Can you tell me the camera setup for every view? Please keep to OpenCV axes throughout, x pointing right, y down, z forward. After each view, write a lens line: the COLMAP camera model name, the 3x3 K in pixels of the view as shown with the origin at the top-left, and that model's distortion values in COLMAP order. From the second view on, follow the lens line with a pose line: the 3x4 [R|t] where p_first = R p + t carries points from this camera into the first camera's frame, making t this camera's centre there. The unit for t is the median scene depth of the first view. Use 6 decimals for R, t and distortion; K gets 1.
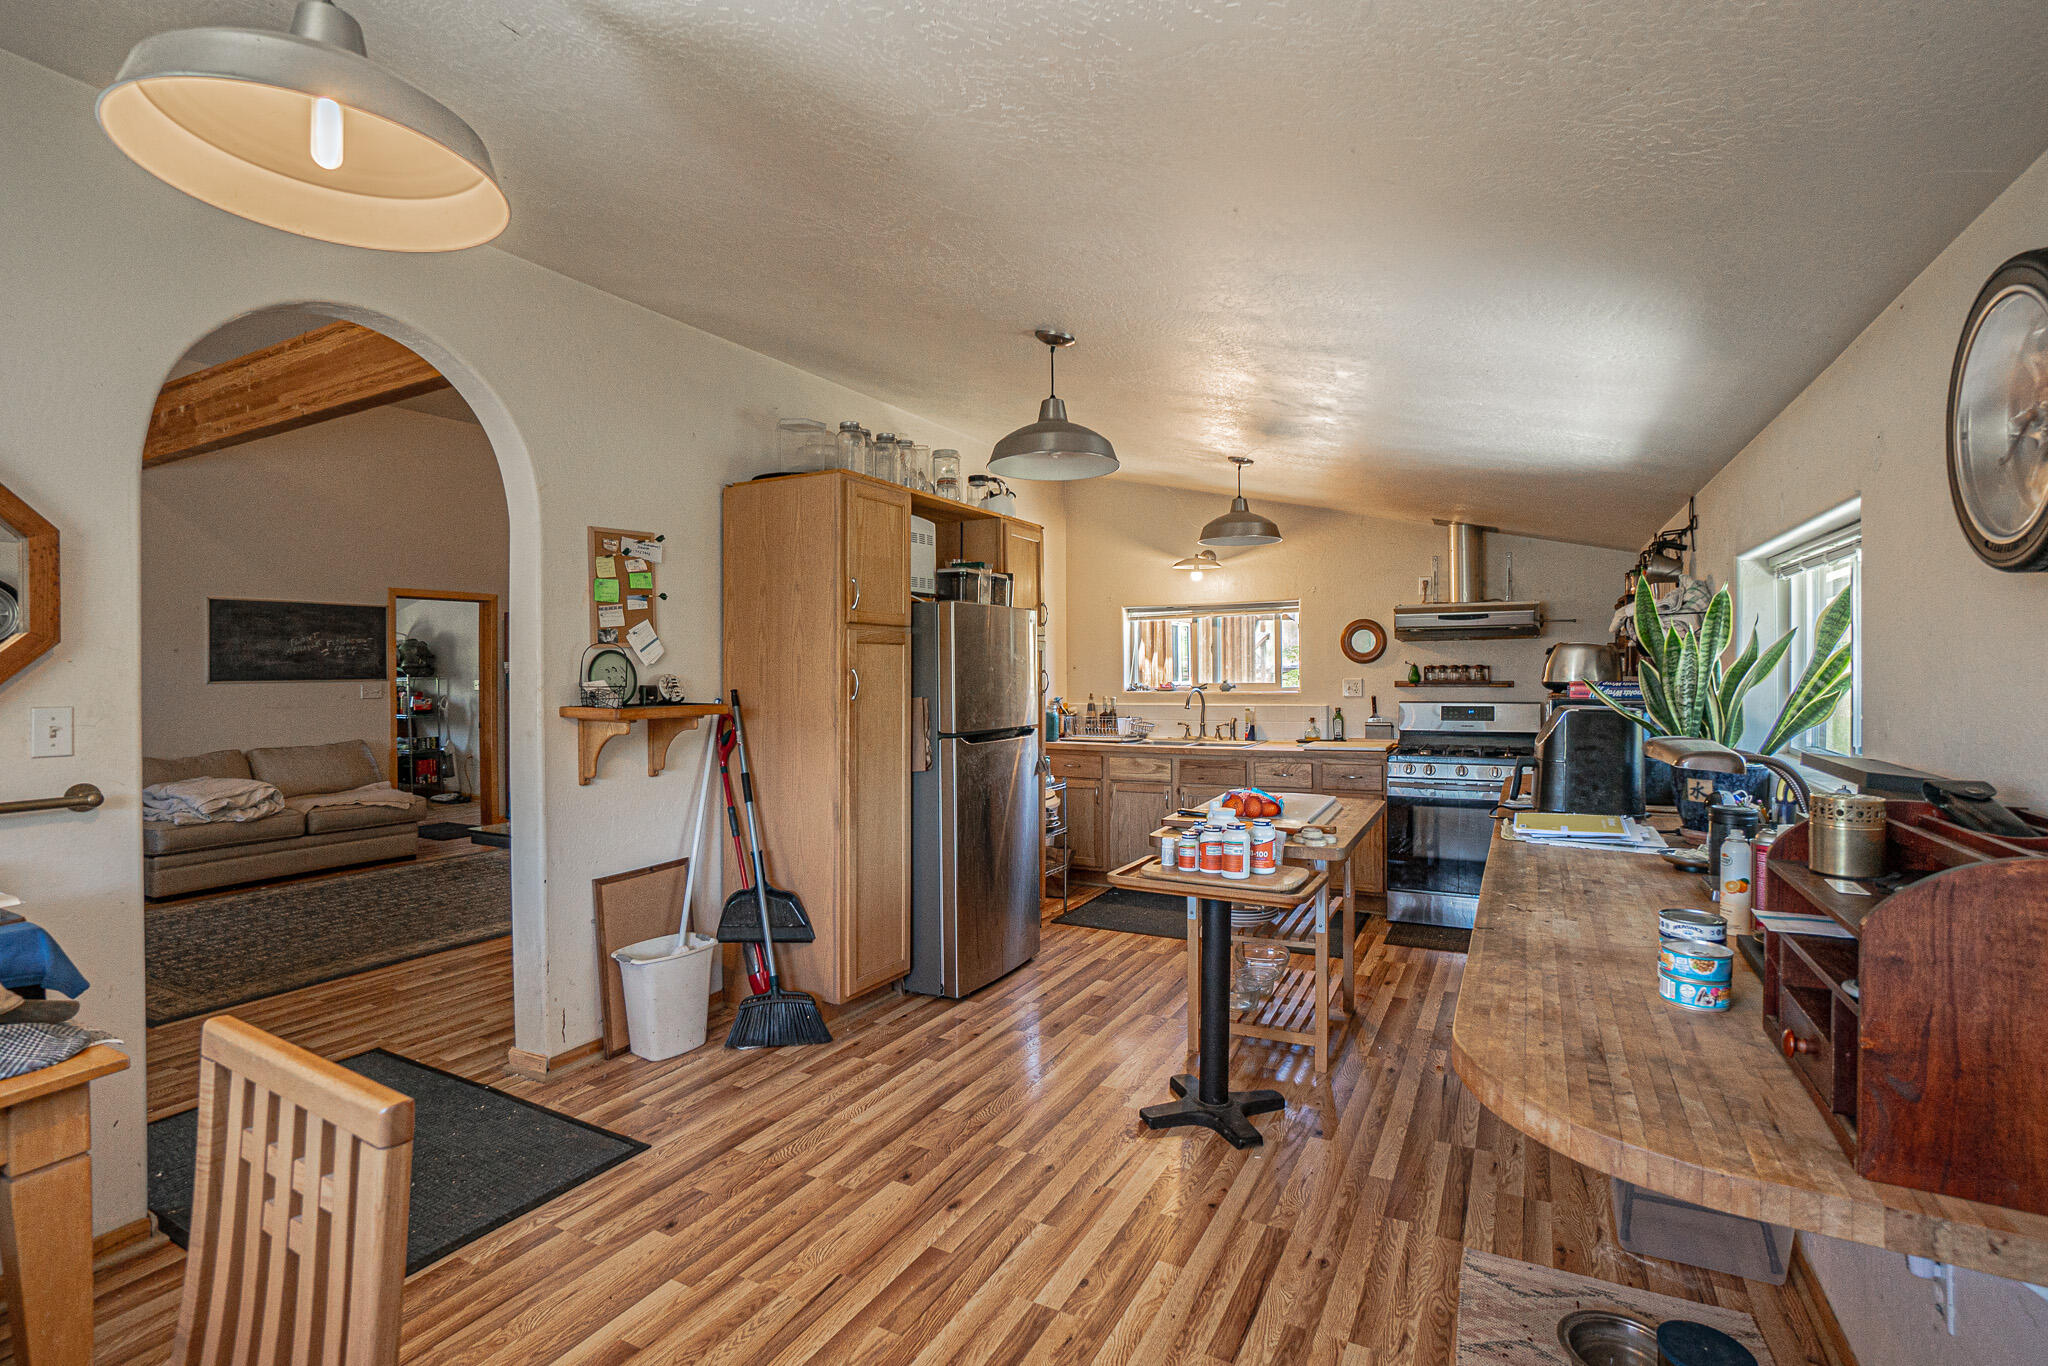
lens RADIAL K [[966.3, 0, 1006.7], [0, 966.3, 672.5], [0, 0, 1]] dist [-0.012814, 0.000325]
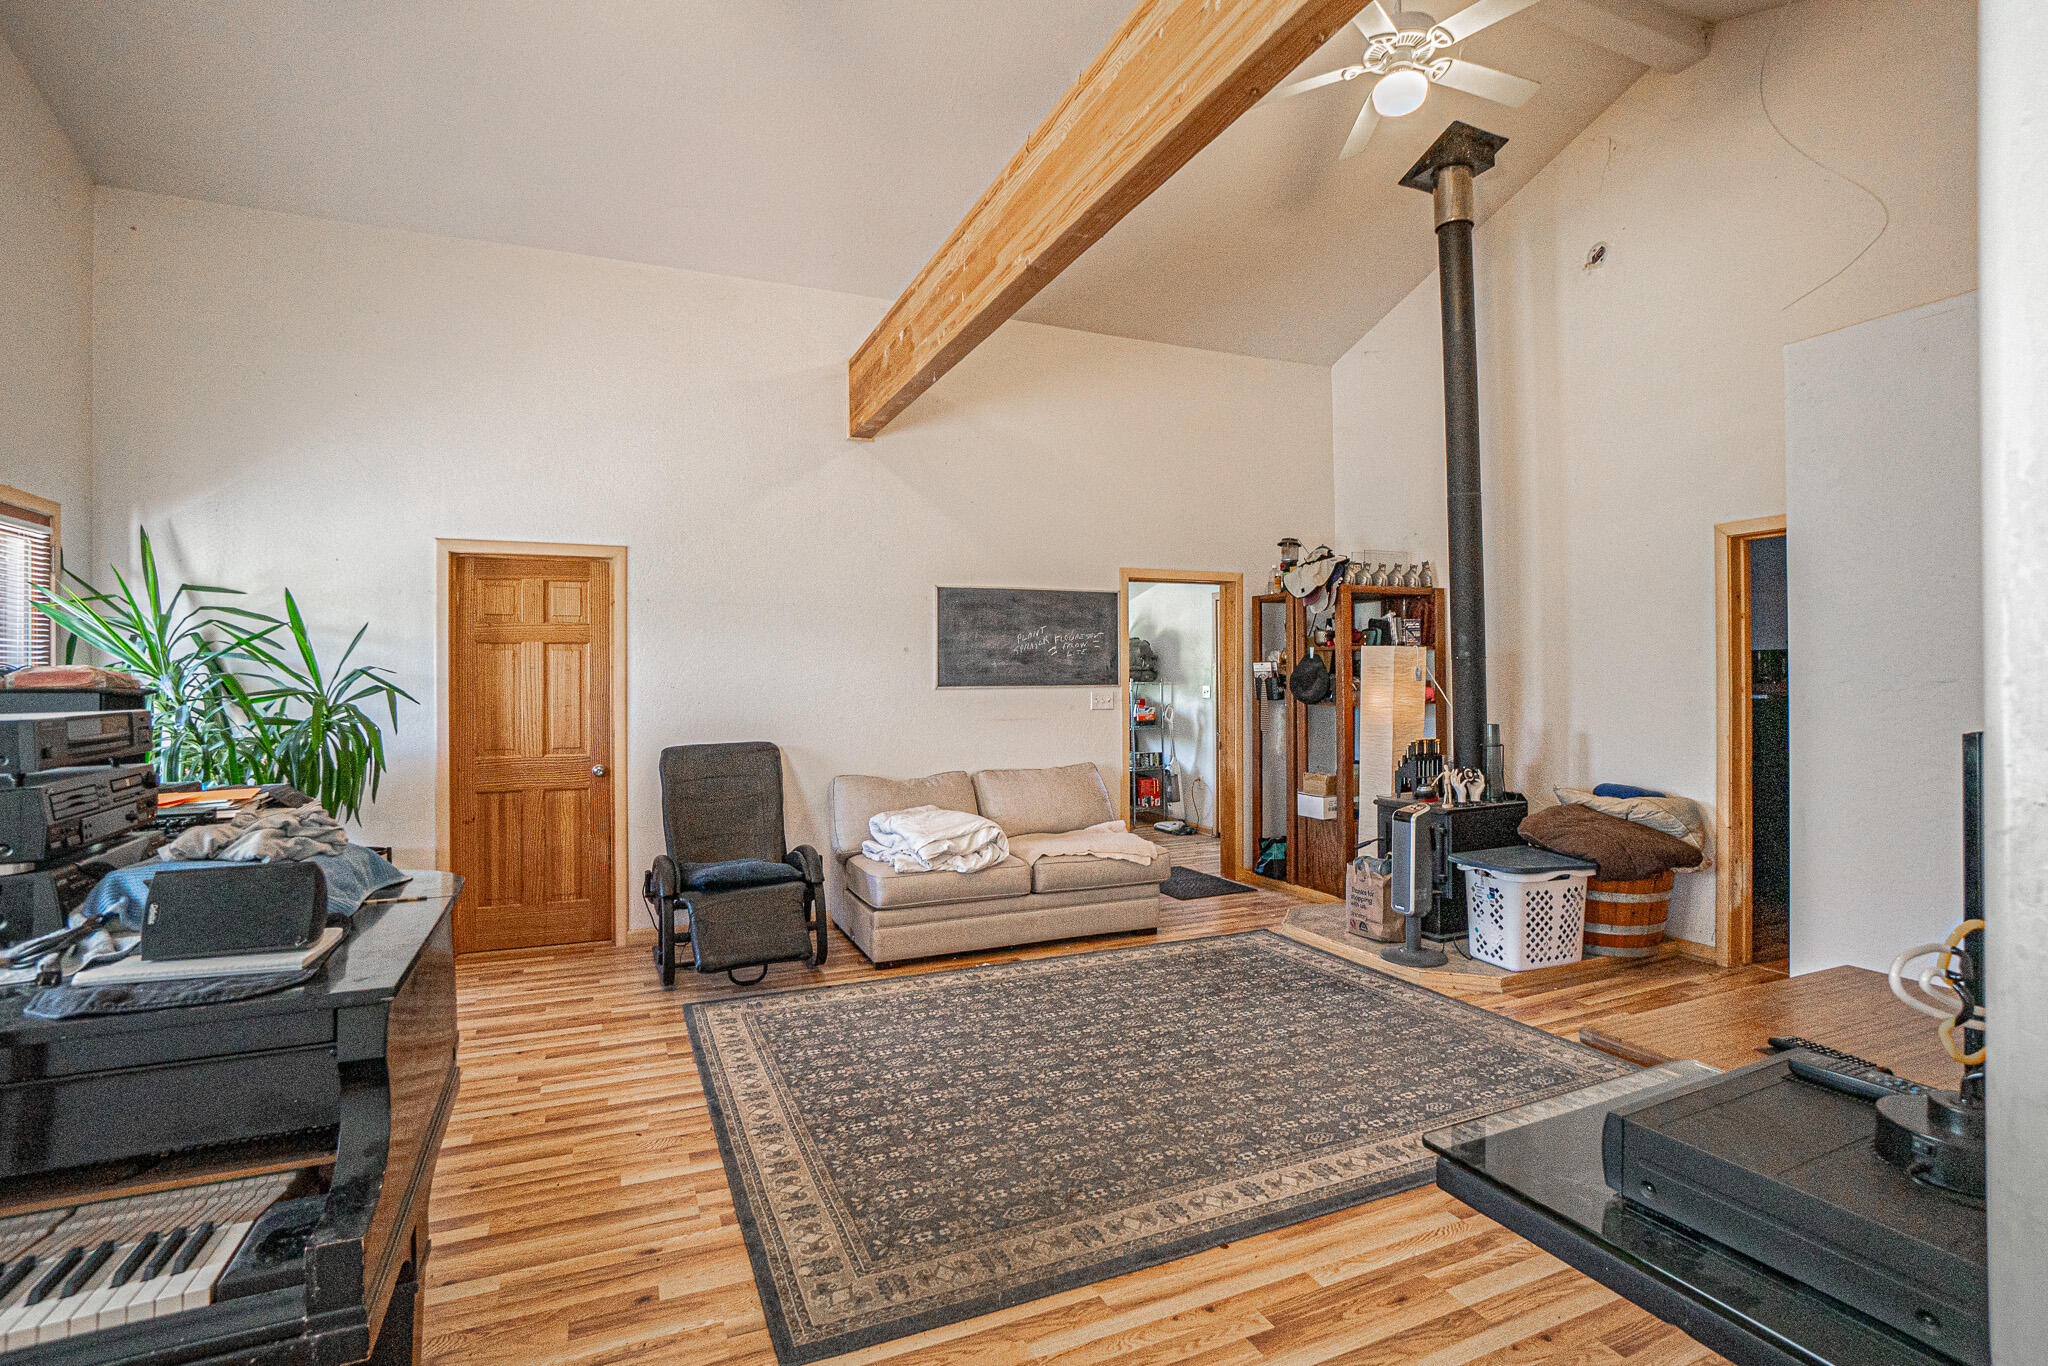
lens RADIAL K [[966.3, 0, 1021.4], [0, 966.3, 677.7], [0, 0, 1]] dist [-0.012814, 0.000325]
pose [[0.799028, 0.000691, -0.601293, -0.246759], [-0.000597, 1.000000, 0.000355, 0.001125], [0.601293, 0.000076, 0.799028, 0.340722]]
